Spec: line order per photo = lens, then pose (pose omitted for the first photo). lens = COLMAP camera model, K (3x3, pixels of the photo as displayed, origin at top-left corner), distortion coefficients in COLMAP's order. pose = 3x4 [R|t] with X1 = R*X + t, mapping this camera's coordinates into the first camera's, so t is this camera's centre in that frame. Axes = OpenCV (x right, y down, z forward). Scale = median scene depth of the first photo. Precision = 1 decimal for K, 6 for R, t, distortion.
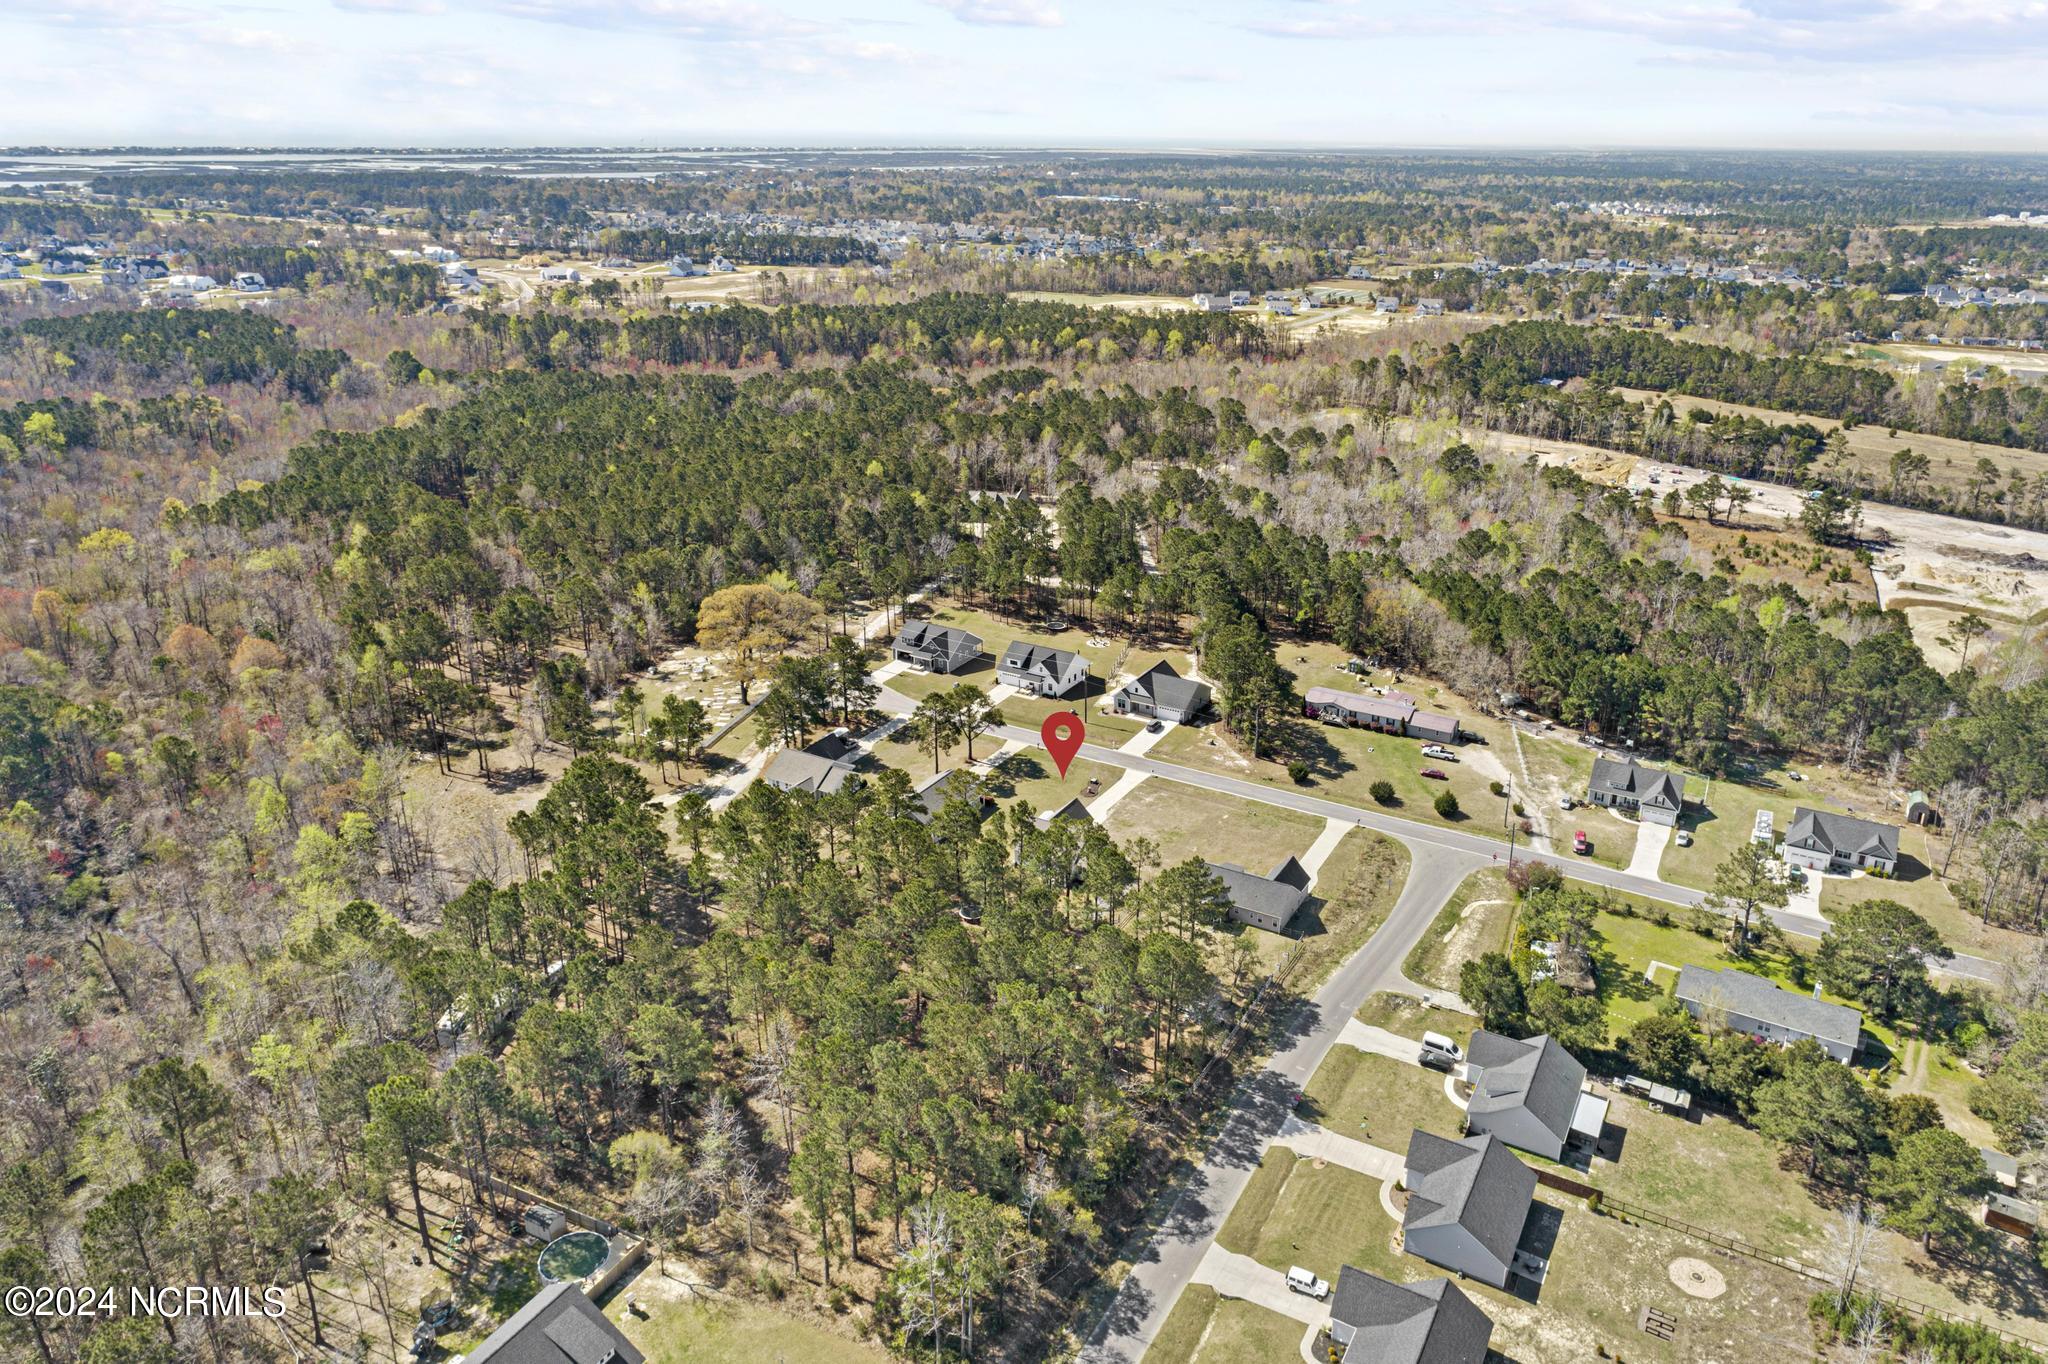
lens RADIAL K [[1362.6, 0, 1086.1], [0, 1362.6, 722.4], [0, 0, 1]] dist [0.000067, 0.007528]
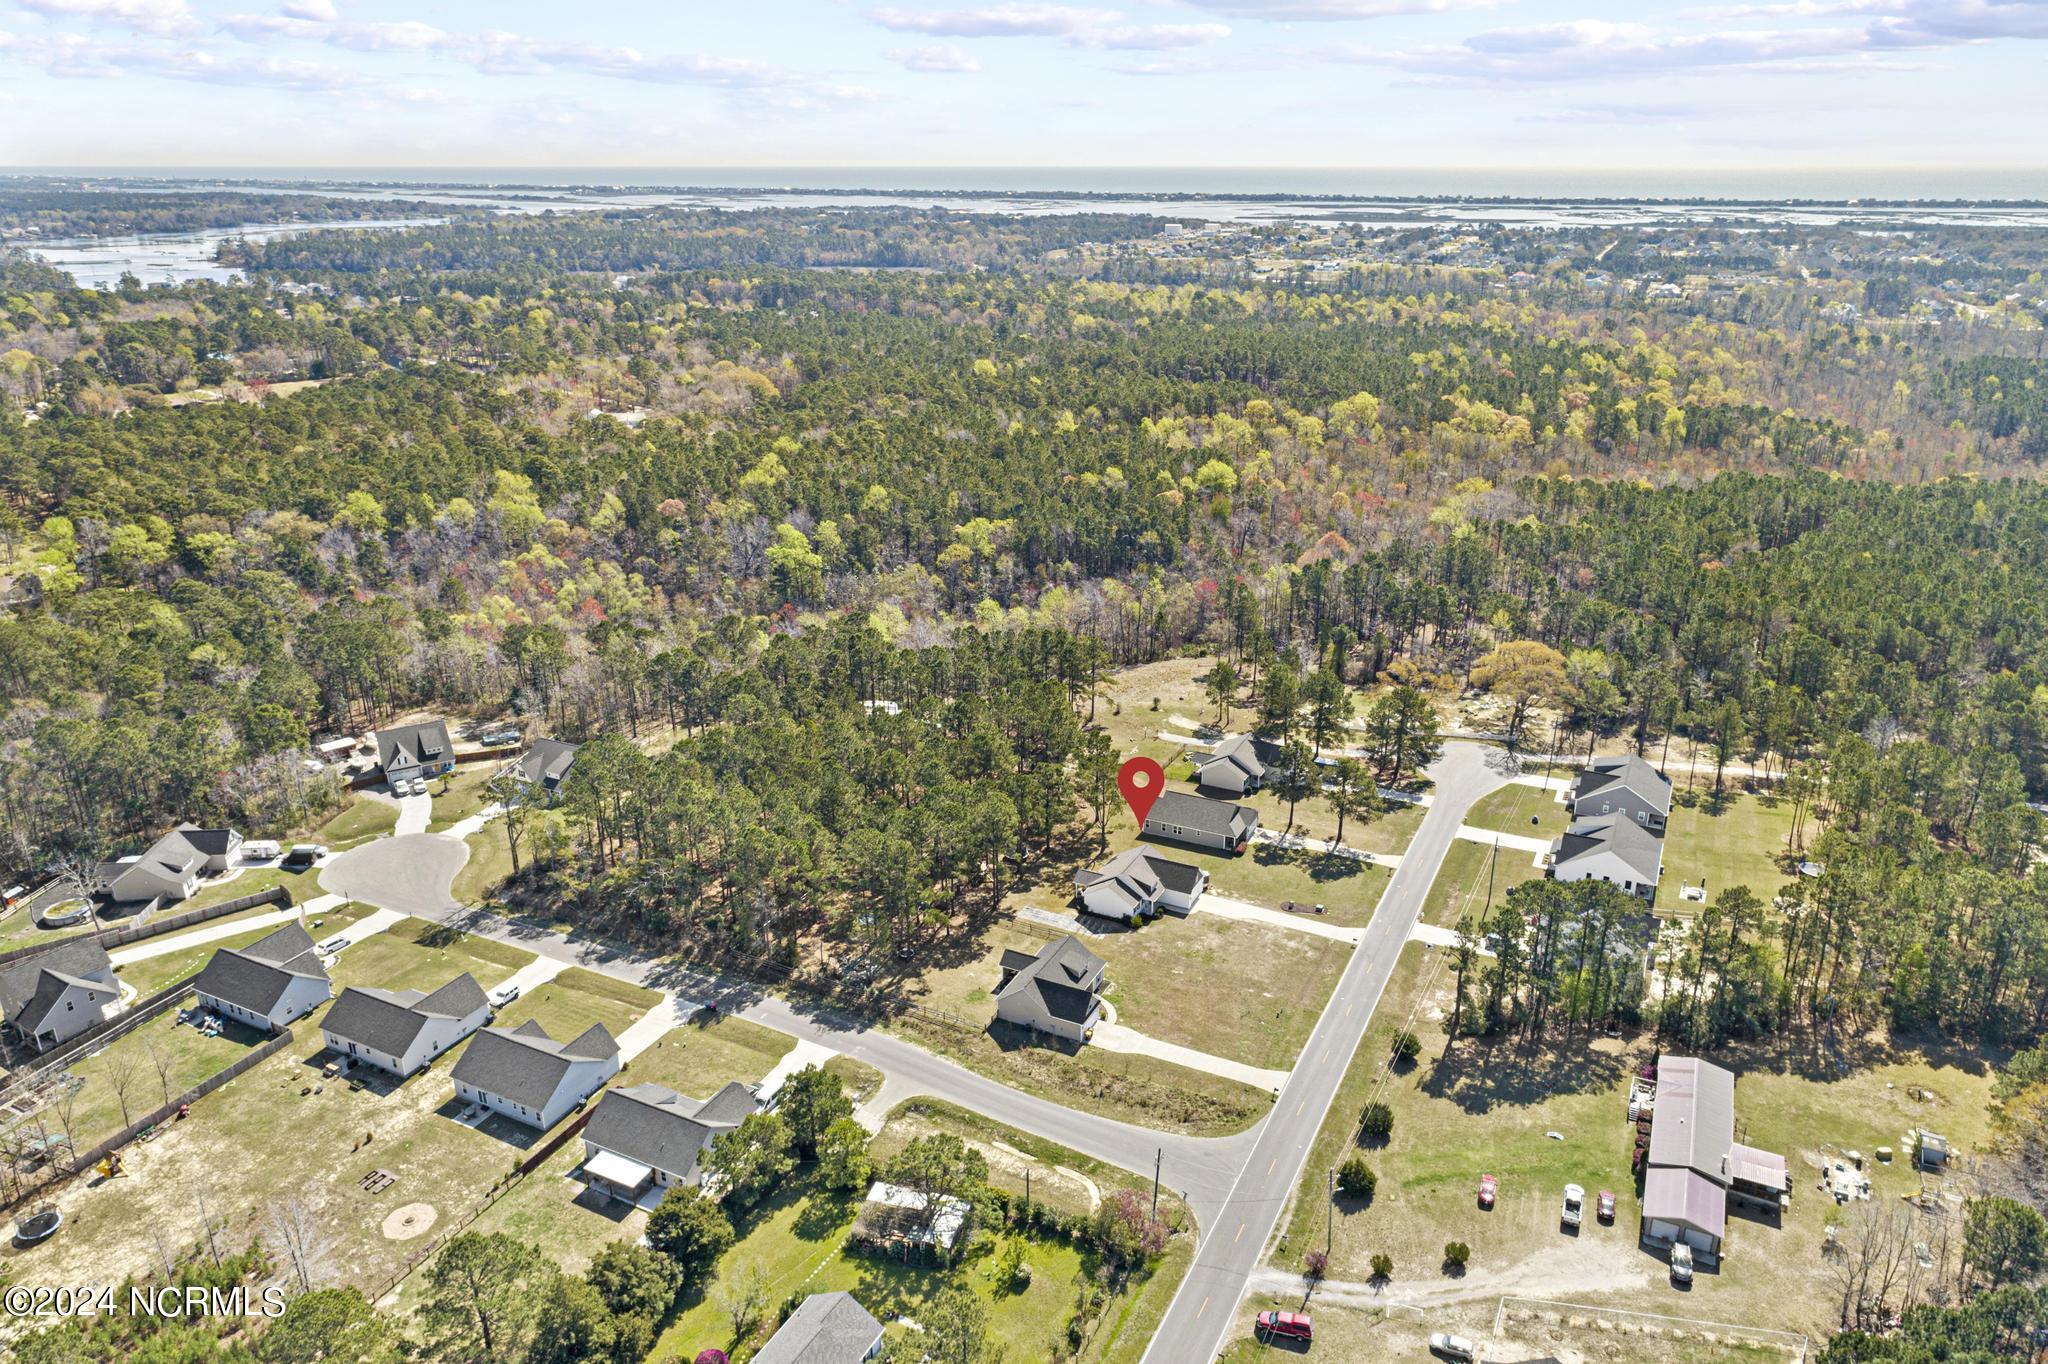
lens RADIAL K [[1348.4, 0, 1033.0], [0, 1348.4, 764.1], [0, 0, 1]] dist [-0.000995, 0.006615]
pose [[0.028124, 0.390979, -0.919970, 0.679058], [-0.398654, 0.848364, 0.348359, -0.233589], [0.916670, 0.356953, 0.179725, 0.601024]]
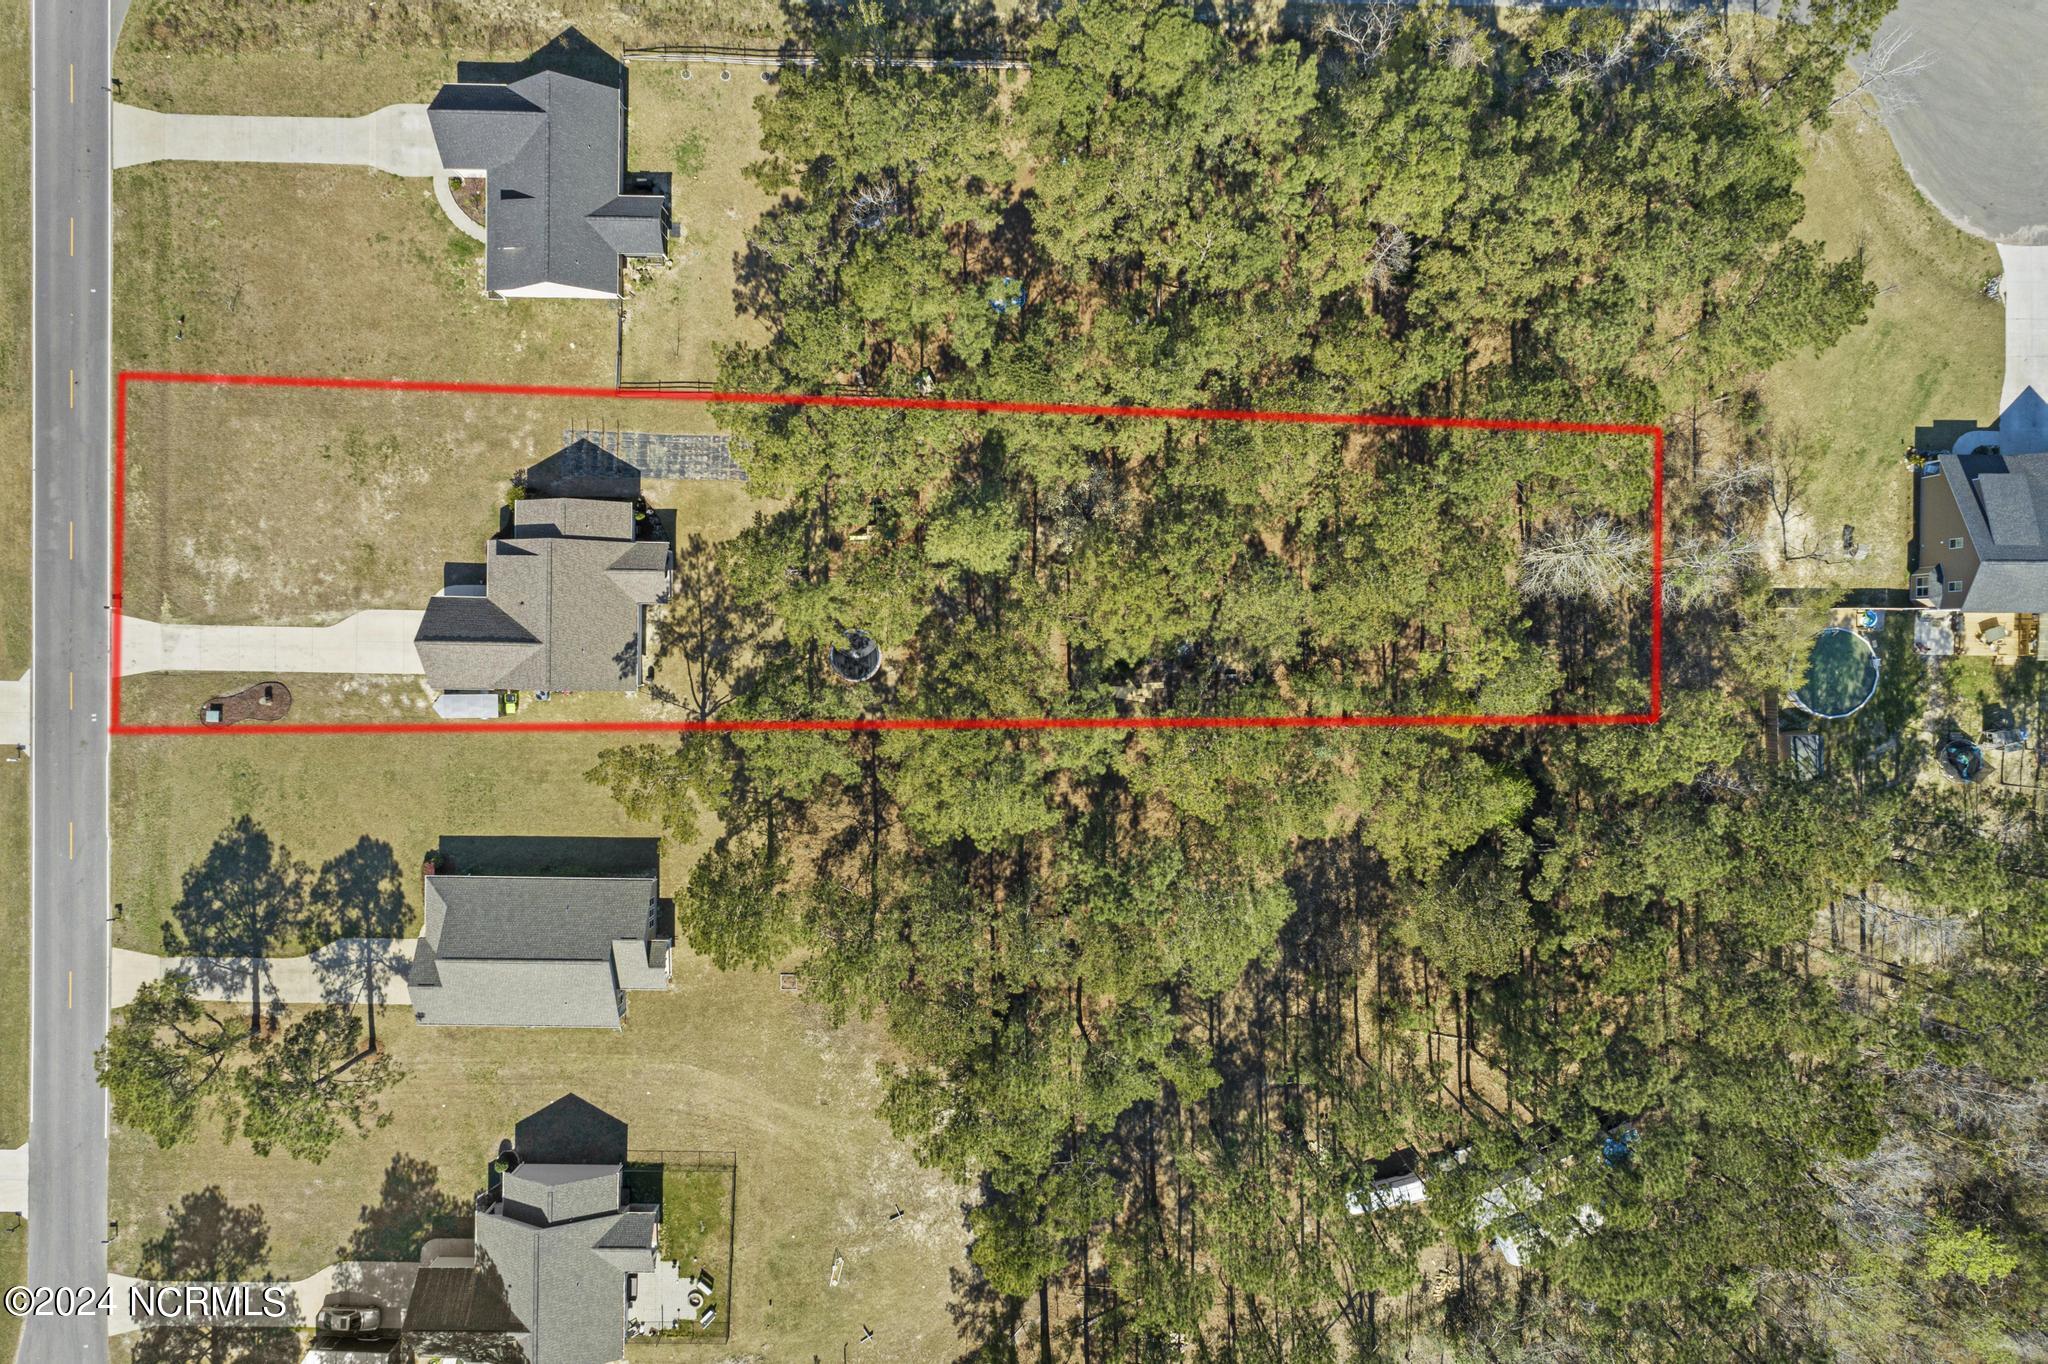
lens RADIAL K [[1382.3, 0, 1024.0], [0, 1382.3, 682.0], [0, 0, 1]] dist [-0.002656, 0.007652]
pose [[-0.455368, -0.889228, -0.043736, -0.075048], [0.328294, -0.213374, 0.920160, -0.248241], [-0.827565, 0.404653, 0.389092, 0.566743]]
